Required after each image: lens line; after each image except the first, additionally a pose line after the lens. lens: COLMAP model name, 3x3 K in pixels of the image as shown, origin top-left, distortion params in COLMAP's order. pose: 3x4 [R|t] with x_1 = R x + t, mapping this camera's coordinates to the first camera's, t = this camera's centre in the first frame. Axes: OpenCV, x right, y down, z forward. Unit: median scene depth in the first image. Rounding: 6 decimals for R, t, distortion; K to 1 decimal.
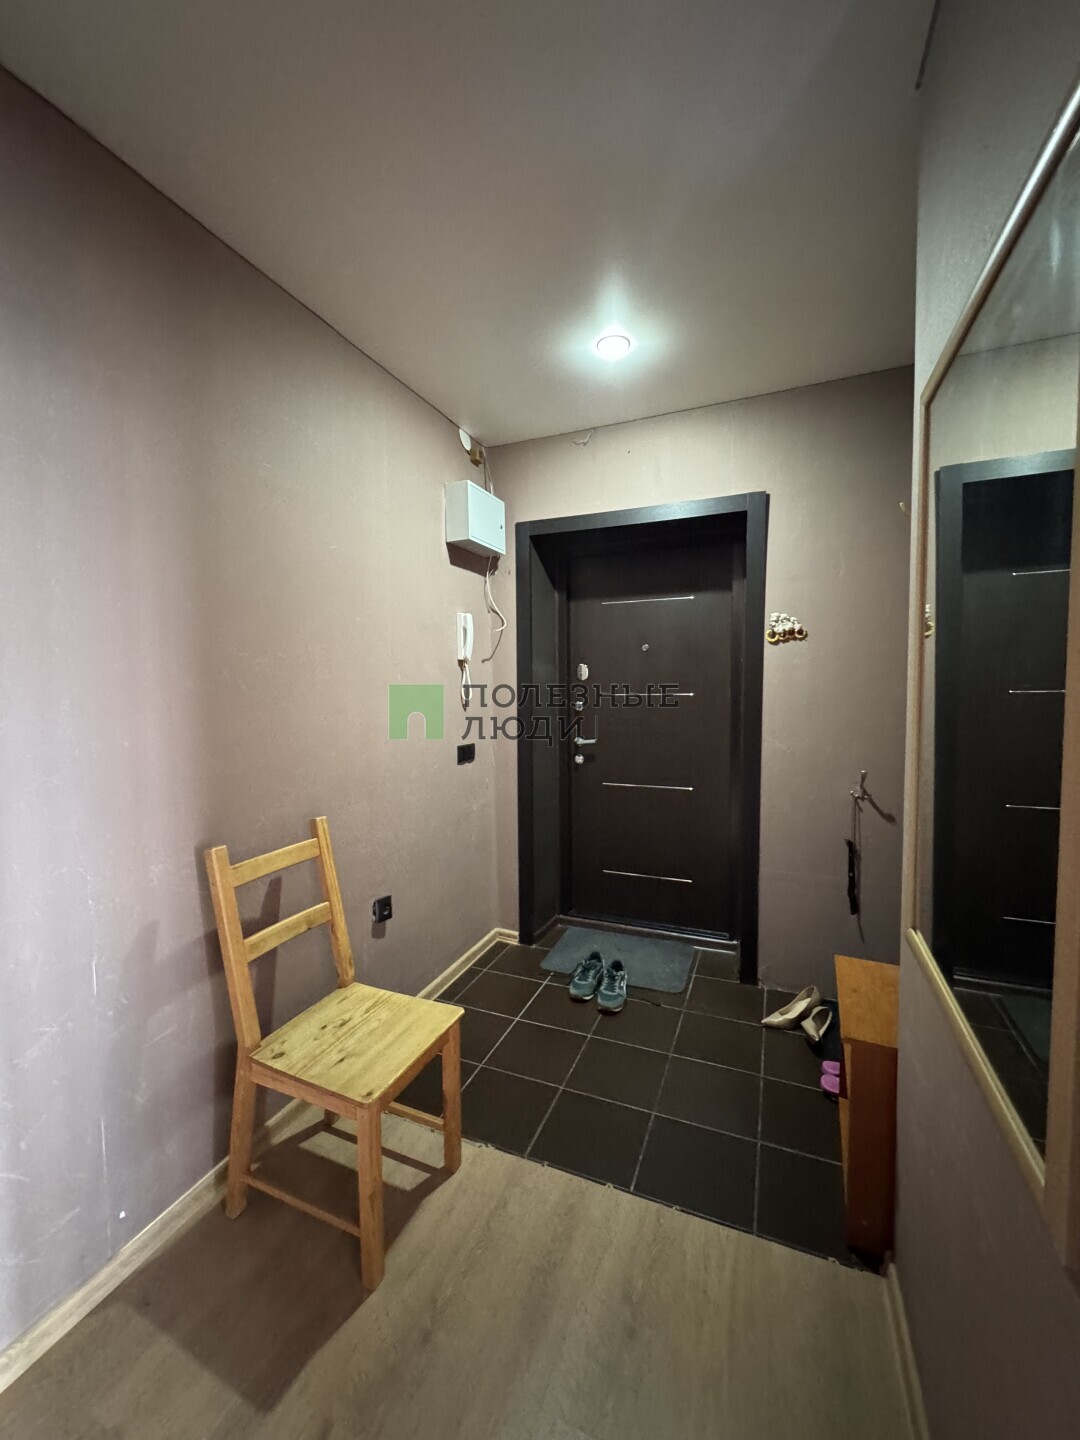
lens RADIAL K [[594.8, 0, 547.0], [0, 594.8, 720.1], [0, 0, 1]] dist [0.002171, -0.000279]
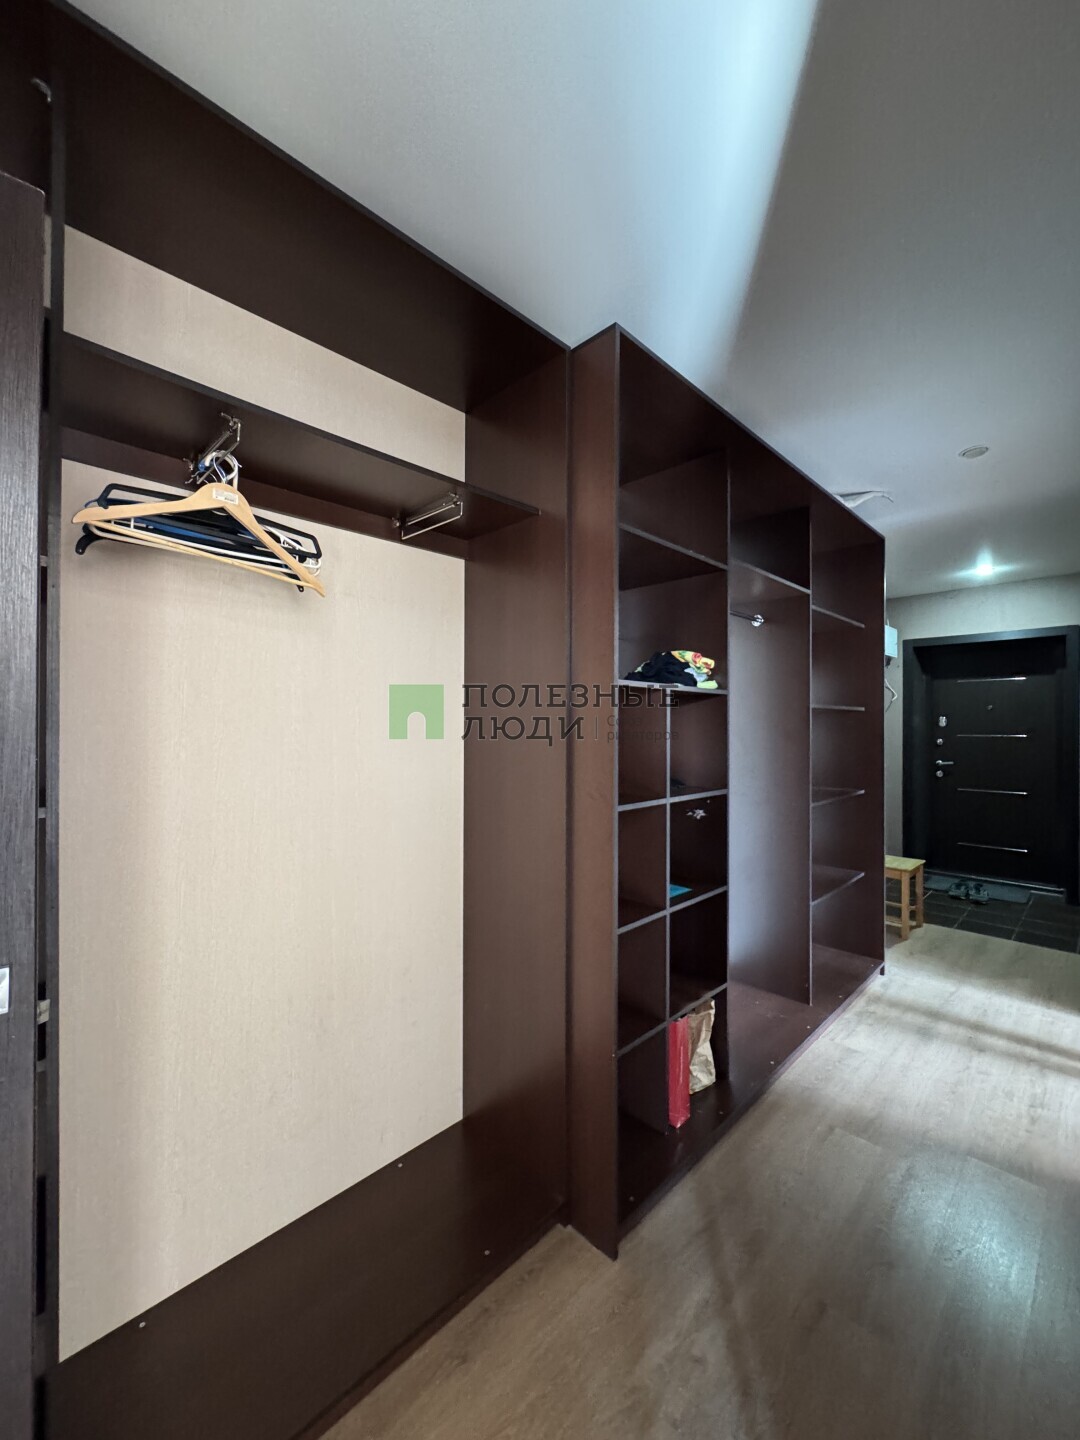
lens RADIAL K [[578.4, 0, 540.0], [0, 578.4, 720.0], [0, 0, 1]] dist [0.000734, -0.000046]
pose [[0.916009, 0.003382, -0.401143, -0.363732], [-0.031122, 0.997550, -0.062657, 0.059374], [0.399949, 0.069879, 0.913870, -1.062405]]
